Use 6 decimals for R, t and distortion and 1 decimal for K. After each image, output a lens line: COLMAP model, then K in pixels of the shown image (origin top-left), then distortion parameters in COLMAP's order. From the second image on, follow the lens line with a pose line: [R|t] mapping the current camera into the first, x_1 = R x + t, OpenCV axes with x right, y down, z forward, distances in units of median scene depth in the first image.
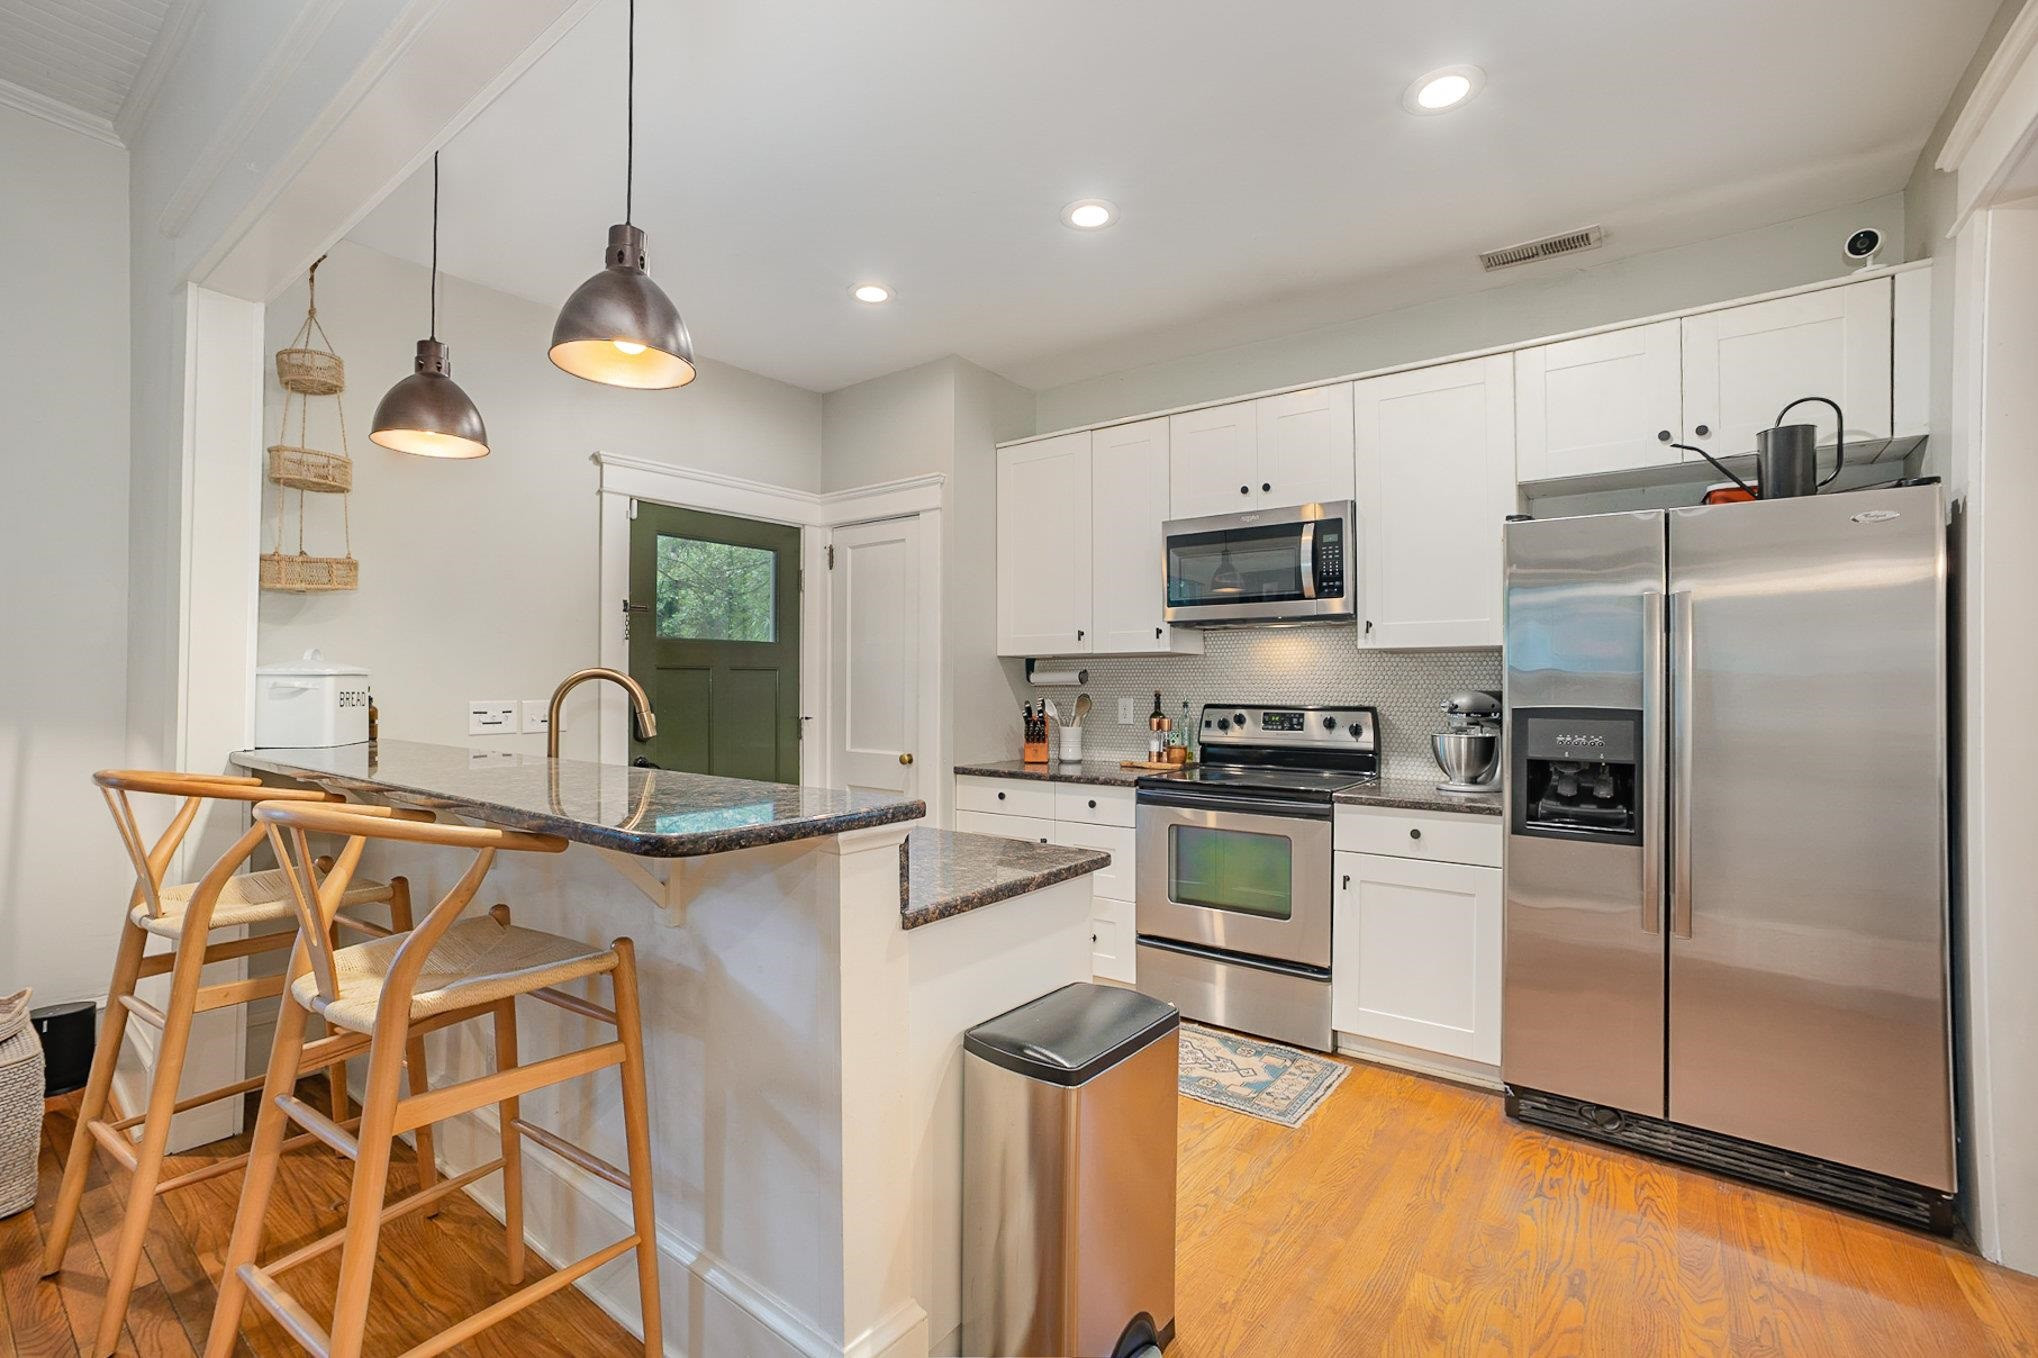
lens RADIAL K [[901.6, 0, 1019.0], [0, 901.6, 679.0], [0, 0, 1]] dist [-0.001221, 0.010886]
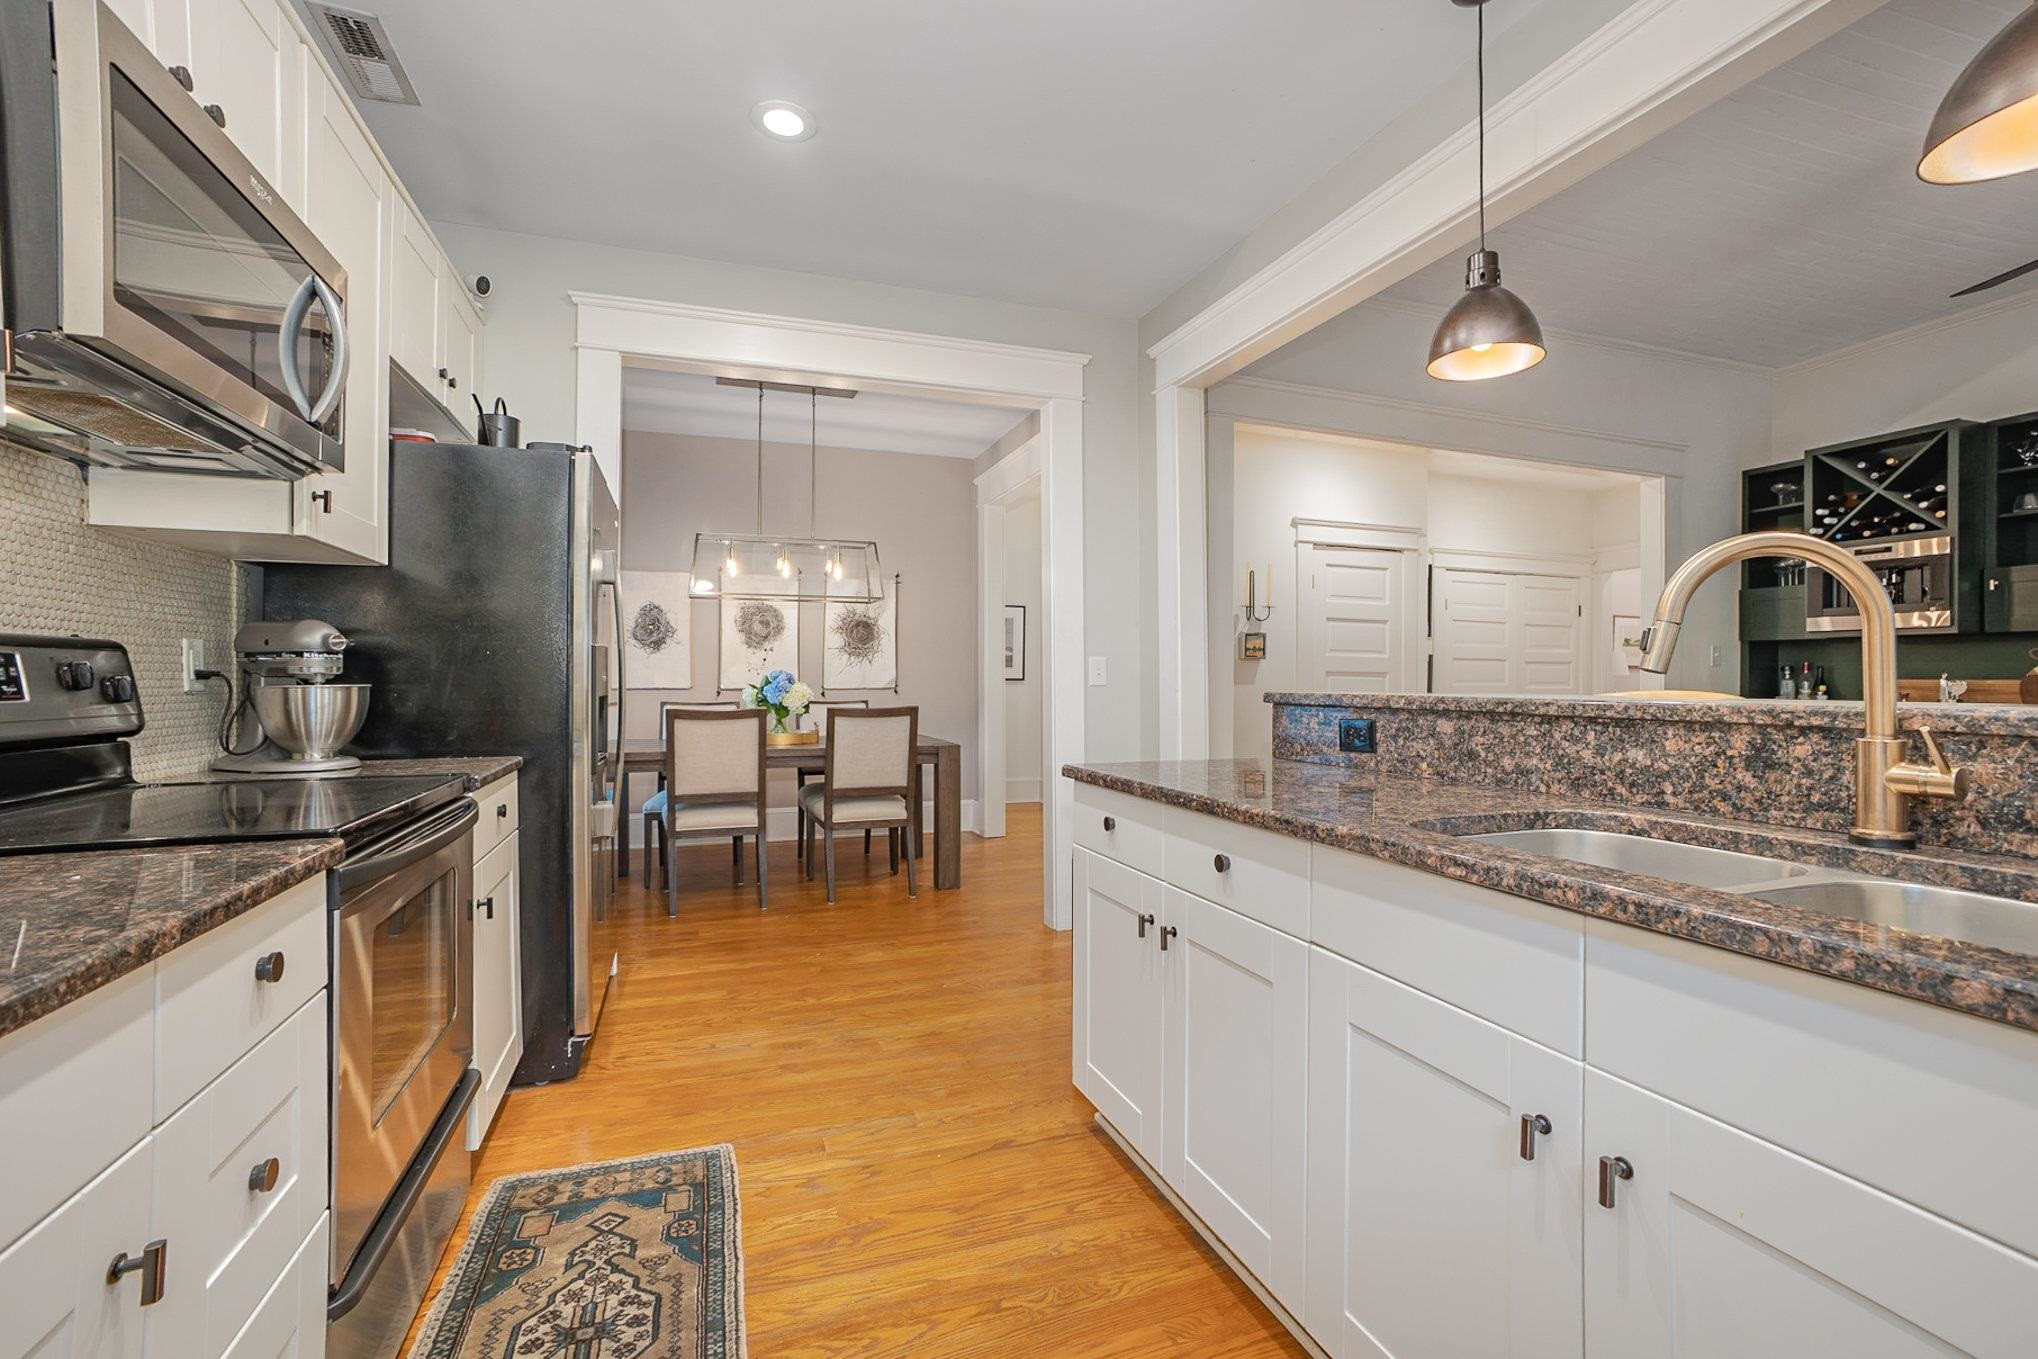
lens RADIAL K [[901.6, 0, 1019.0], [0, 901.6, 679.5], [0, 0, 1]] dist [-0.001221, 0.010886]
pose [[-0.831115, -0.007126, 0.556056, -0.357931], [-0.006392, 0.999974, 0.003261, 0.051350], [-0.556064, -0.000844, -0.831139, 1.434679]]
